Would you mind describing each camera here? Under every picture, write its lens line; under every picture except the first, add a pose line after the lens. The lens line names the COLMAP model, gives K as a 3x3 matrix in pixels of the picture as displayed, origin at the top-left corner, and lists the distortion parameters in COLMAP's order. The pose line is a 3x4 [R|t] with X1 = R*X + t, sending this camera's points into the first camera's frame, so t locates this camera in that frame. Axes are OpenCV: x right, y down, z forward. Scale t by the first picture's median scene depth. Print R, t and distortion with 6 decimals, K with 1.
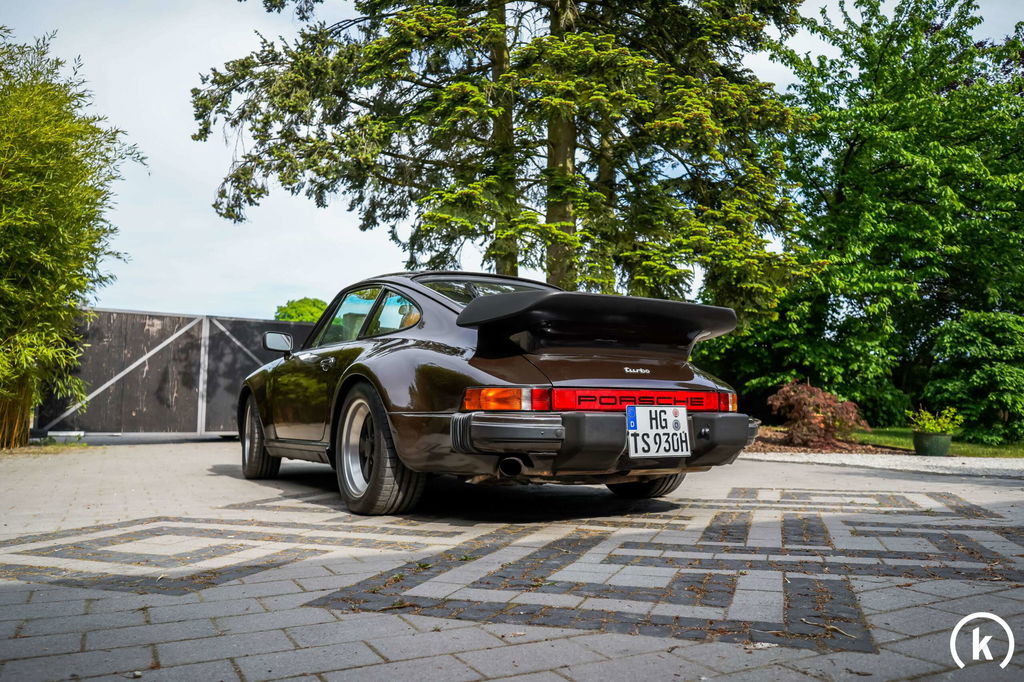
lens RADIAL K [[802.0, 0, 512.0], [0, 802.0, 341.0], [0, 0, 1]] dist [-0.006335, 0.001228]
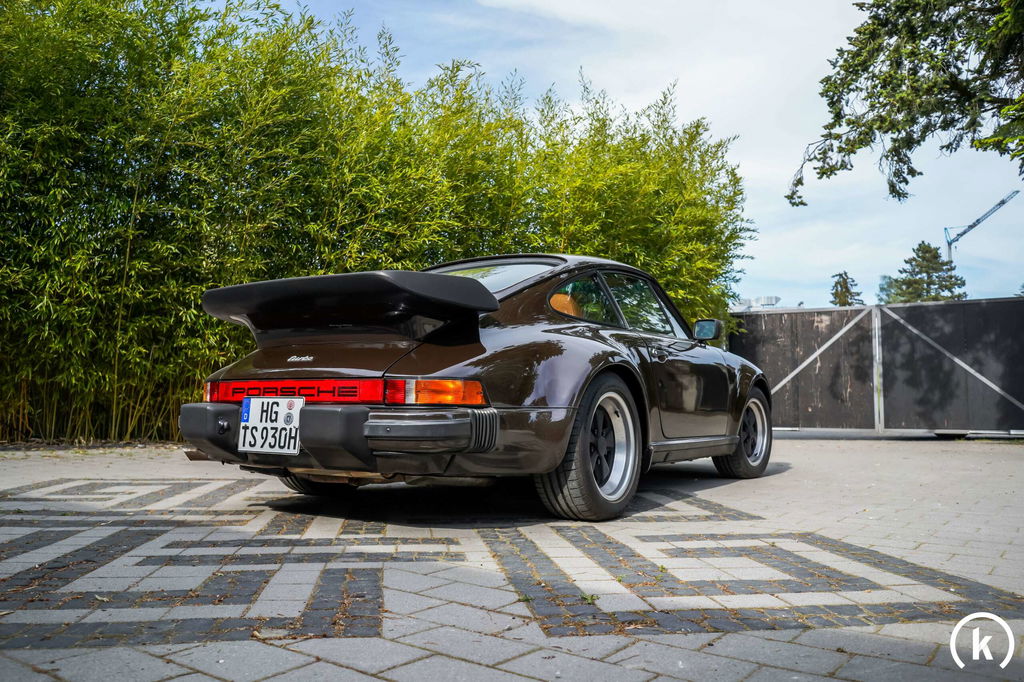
lens RADIAL K [[803.8, 0, 512.0], [0, 803.8, 341.0], [0, 0, 1]] dist [-0.073550, 0.001056]
pose [[0.402368, -0.076326, -0.912291, 0.337609], [0.079299, 0.995679, -0.048328, 0.024909], [0.912037, -0.052898, 0.406682, 0.265544]]
